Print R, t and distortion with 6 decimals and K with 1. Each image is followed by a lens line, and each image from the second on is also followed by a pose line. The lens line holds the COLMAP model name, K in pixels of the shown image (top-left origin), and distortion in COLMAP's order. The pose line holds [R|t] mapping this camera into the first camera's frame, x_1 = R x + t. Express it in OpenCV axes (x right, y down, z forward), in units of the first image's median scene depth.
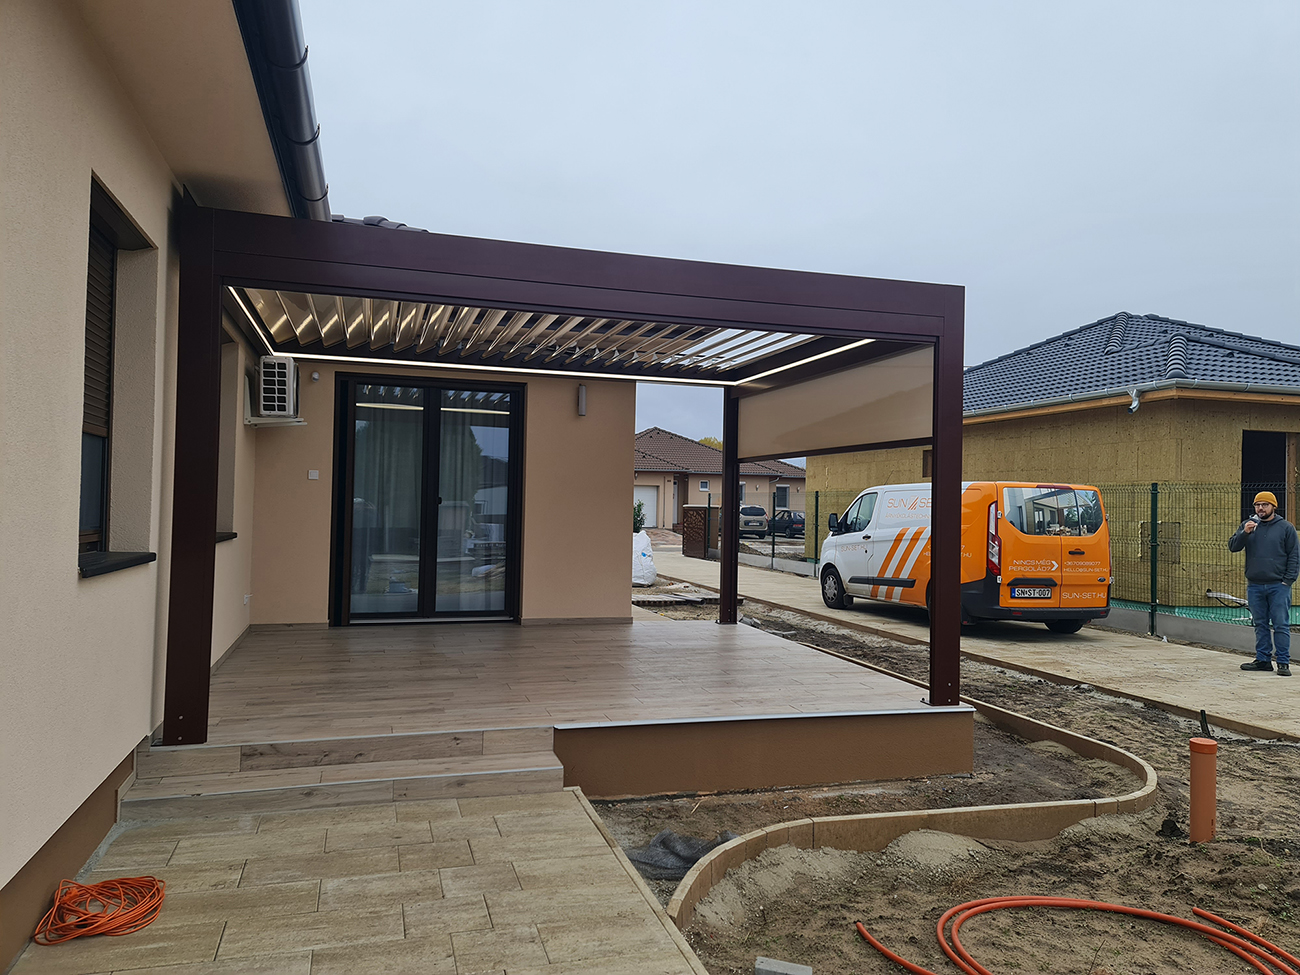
lens RADIAL K [[946.1, 0, 658.5], [0, 946.1, 483.3], [0, 0, 1]] dist [0.078703, -0.059681]
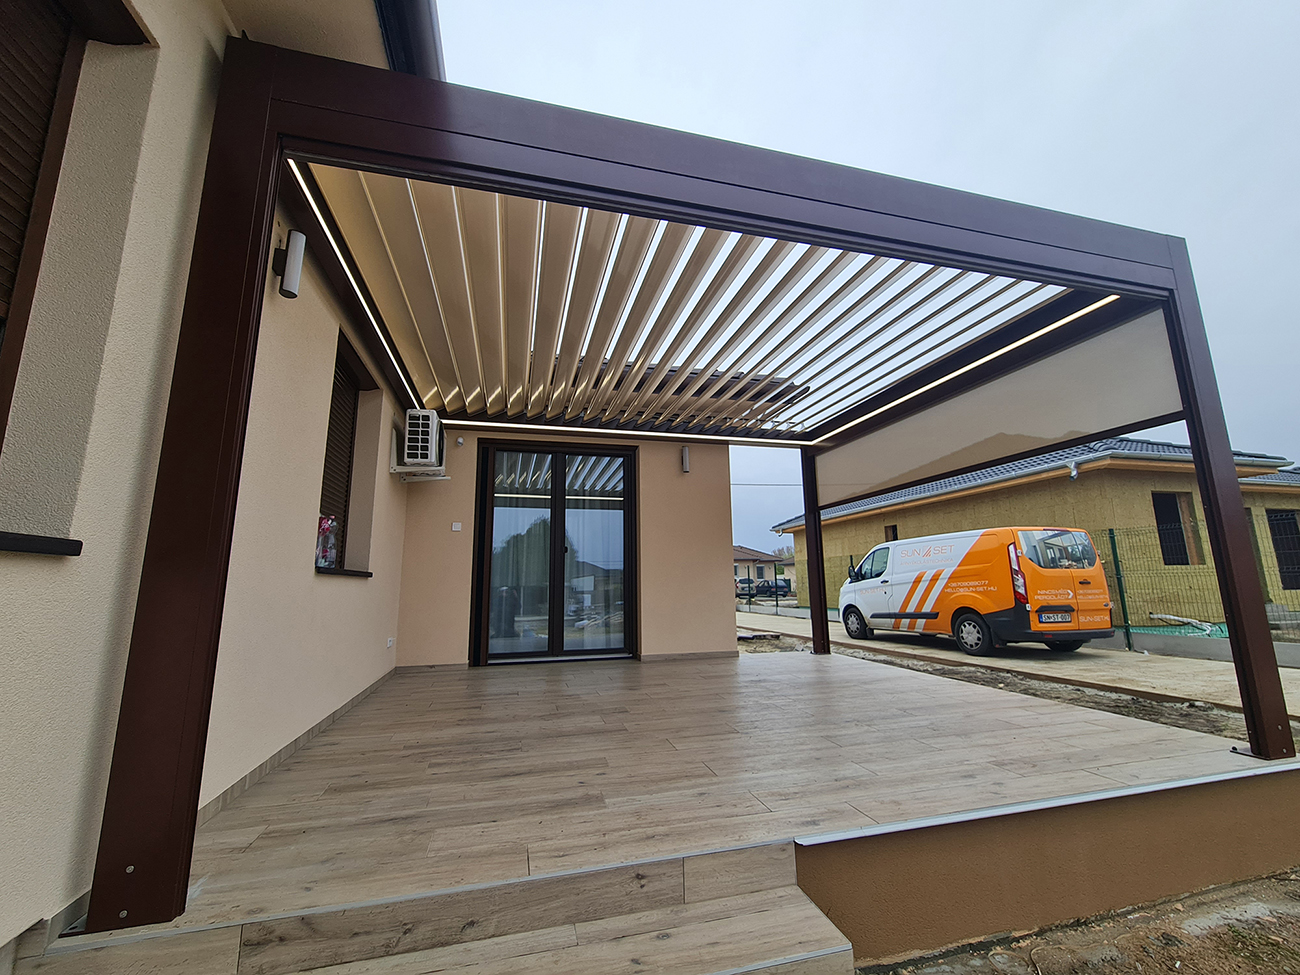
lens RADIAL K [[527.3, 0, 650.0], [0, 527.3, 487.5], [0, 0, 1]] dist [-0.003477, 0.000102]
pose [[0.998442, -0.042986, -0.035591, -0.100307], [0.036666, 0.986052, -0.162351, 0.049150], [0.042074, 0.160793, 0.986091, 0.355369]]
